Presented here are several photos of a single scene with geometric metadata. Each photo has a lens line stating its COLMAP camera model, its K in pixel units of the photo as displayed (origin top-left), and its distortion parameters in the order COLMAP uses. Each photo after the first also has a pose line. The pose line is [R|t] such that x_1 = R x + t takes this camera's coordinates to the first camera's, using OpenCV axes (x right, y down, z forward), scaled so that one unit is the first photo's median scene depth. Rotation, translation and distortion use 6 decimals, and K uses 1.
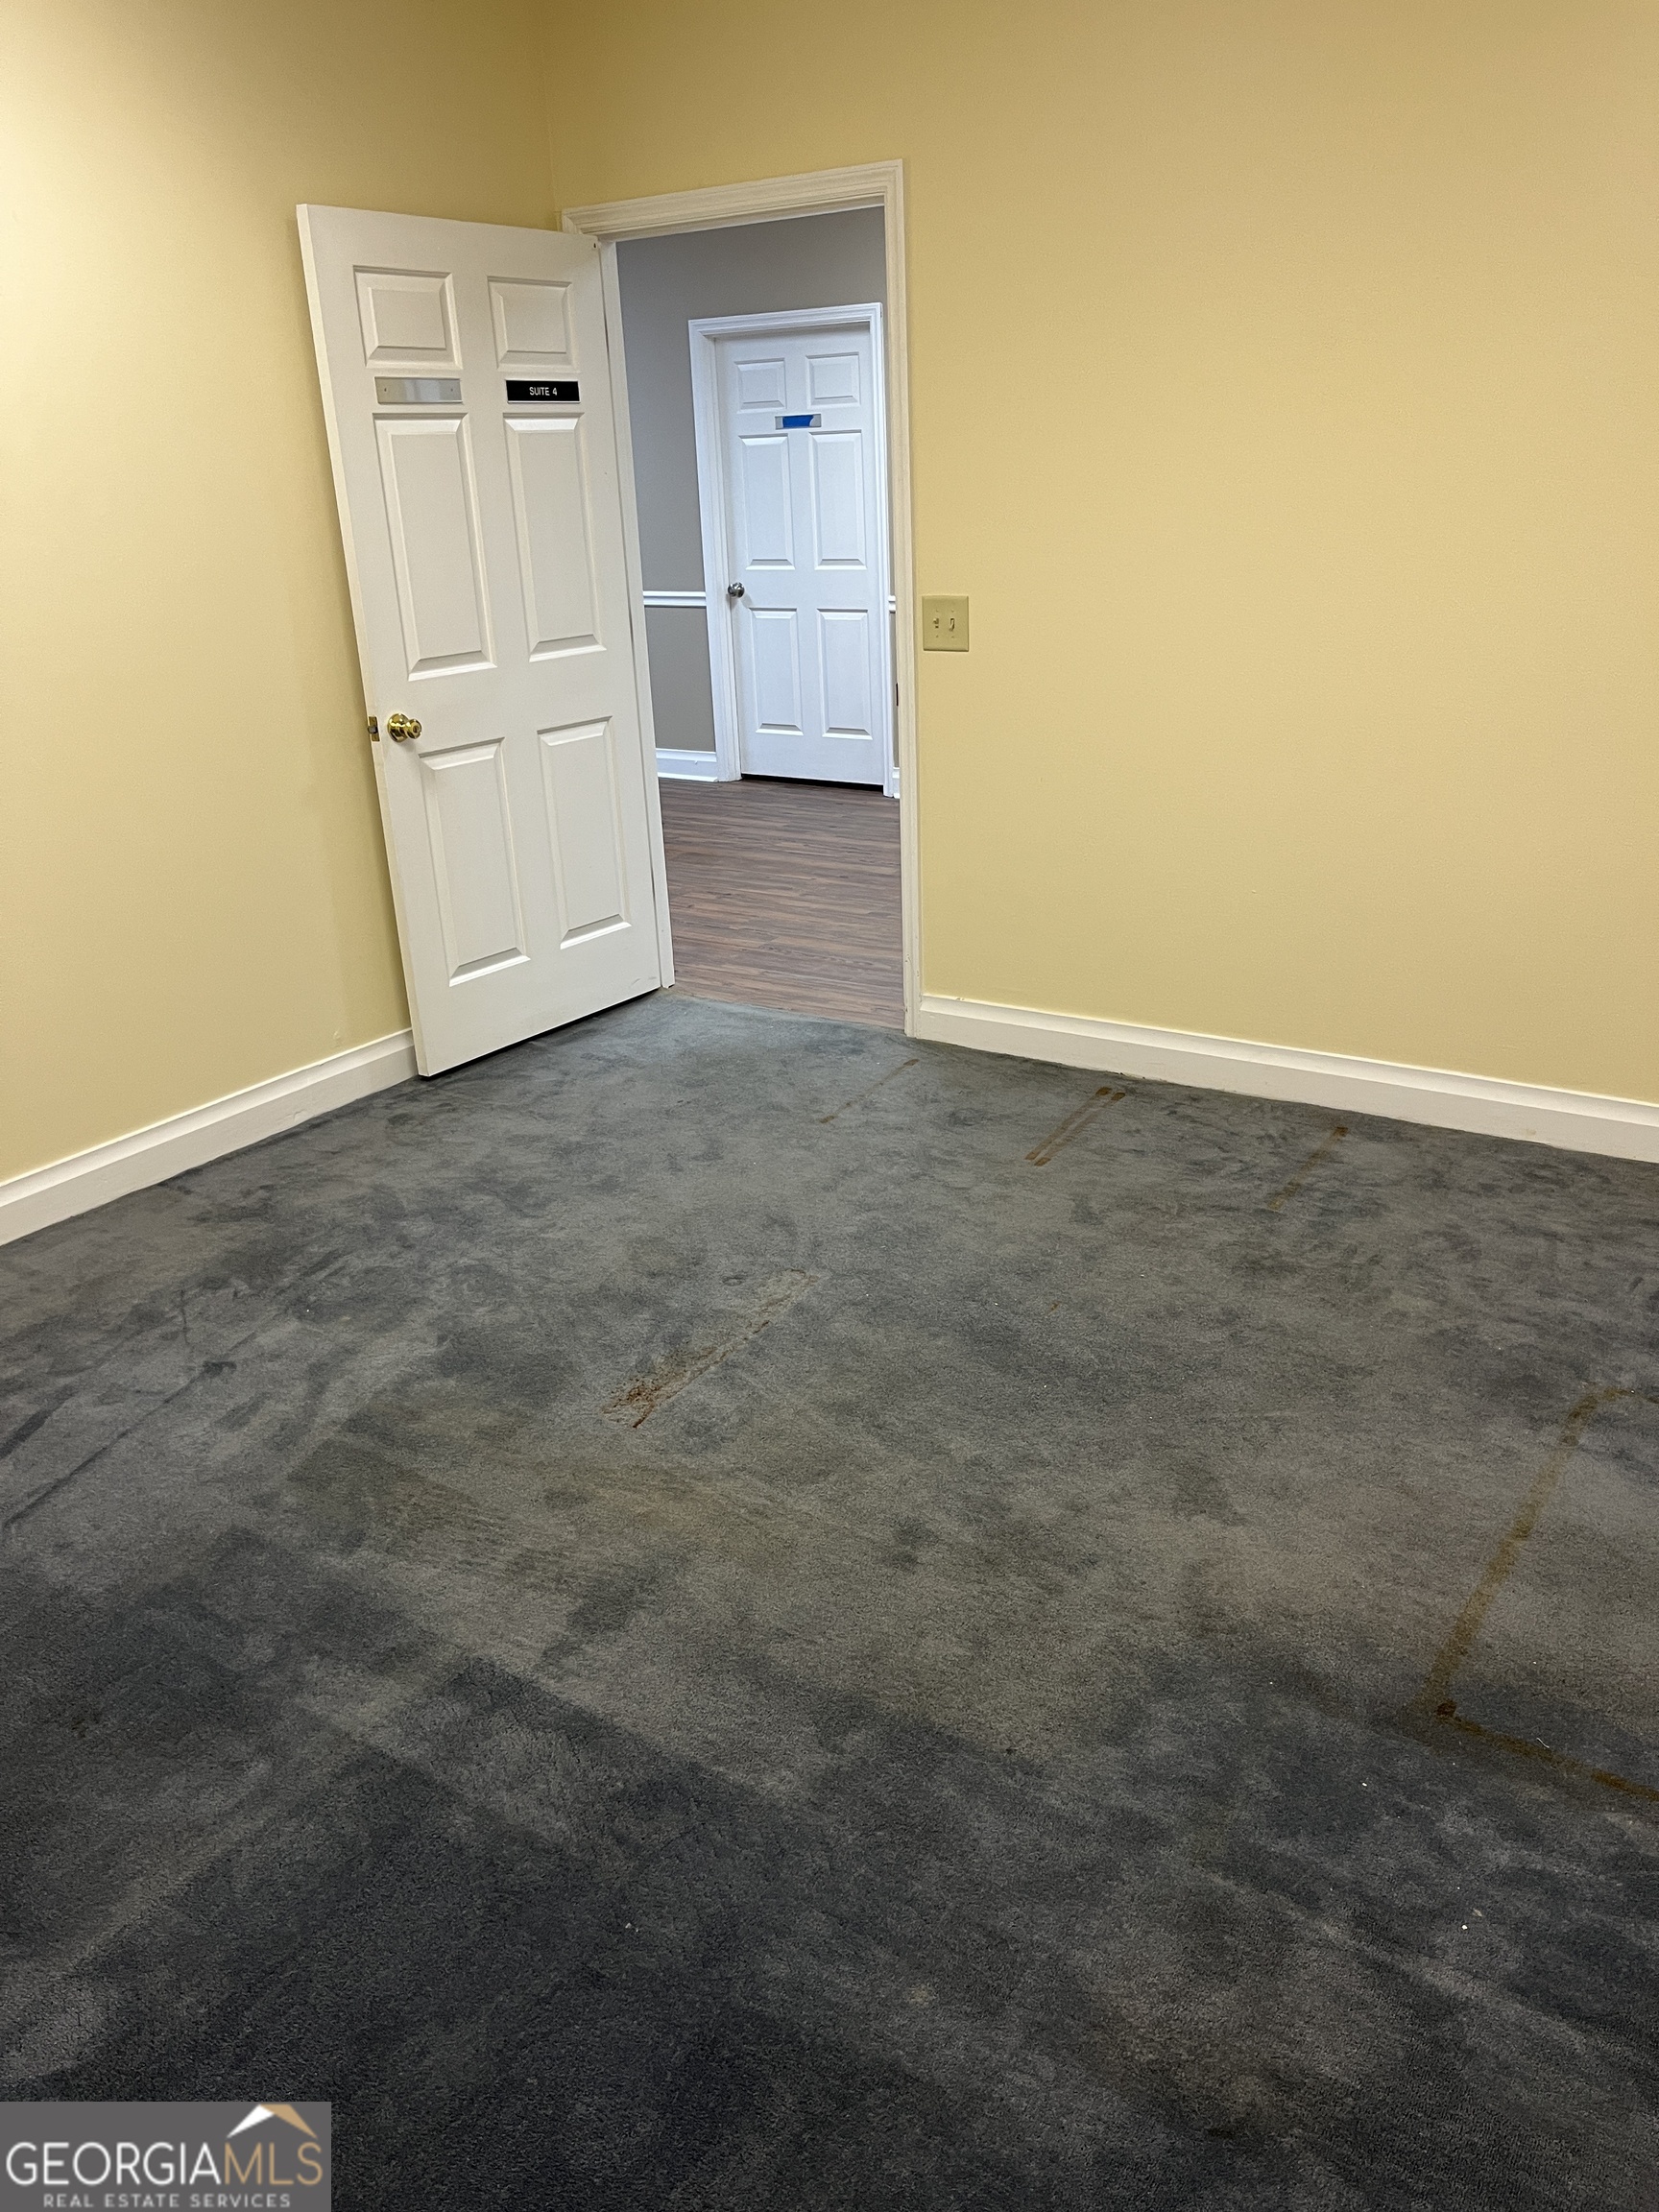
lens RADIAL K [[1698.2, 0, 825.9], [0, 1698.2, 1105.7], [0, 0, 1]] dist [0.004511, -0.000126]
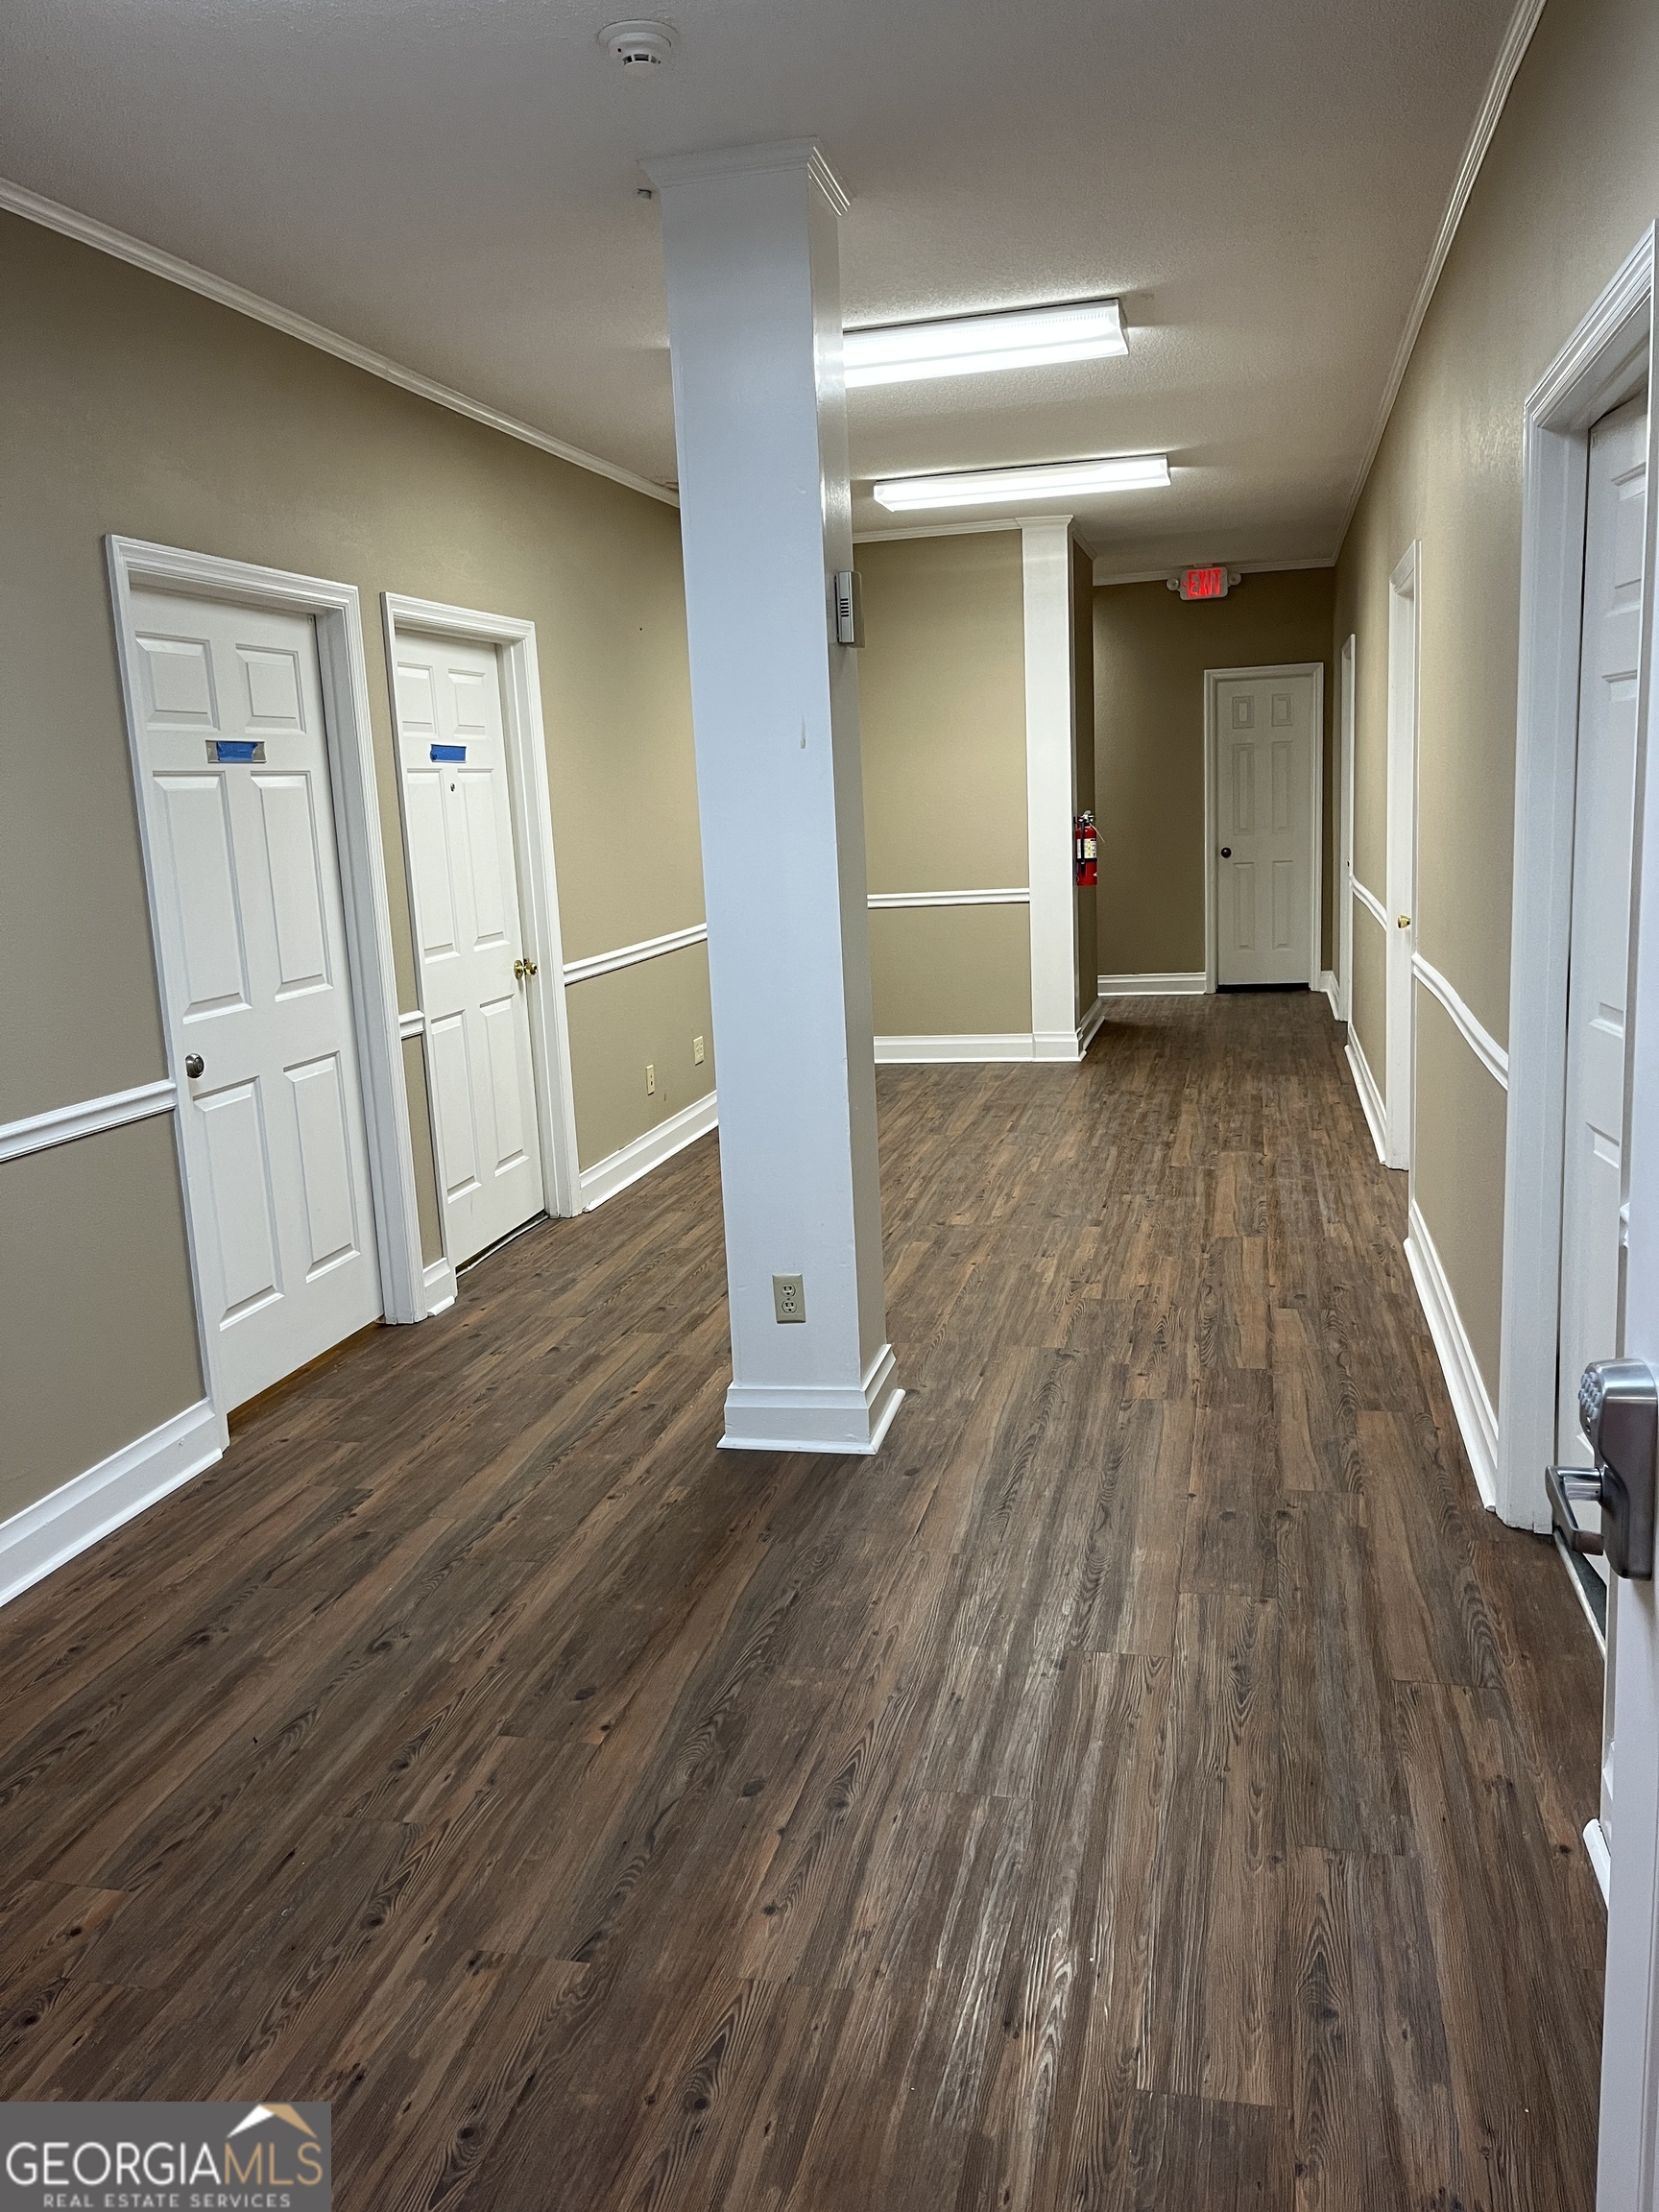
lens RADIAL K [[1698.2, 0, 826.3], [0, 1698.2, 1110.4], [0, 0, 1]] dist [0.004511, -0.000126]
pose [[-0.345699, -0.116399, 0.931098, -0.627414], [0.395317, 0.881854, 0.257016, -0.372287], [-0.851009, 0.456929, -0.258842, 1.052279]]
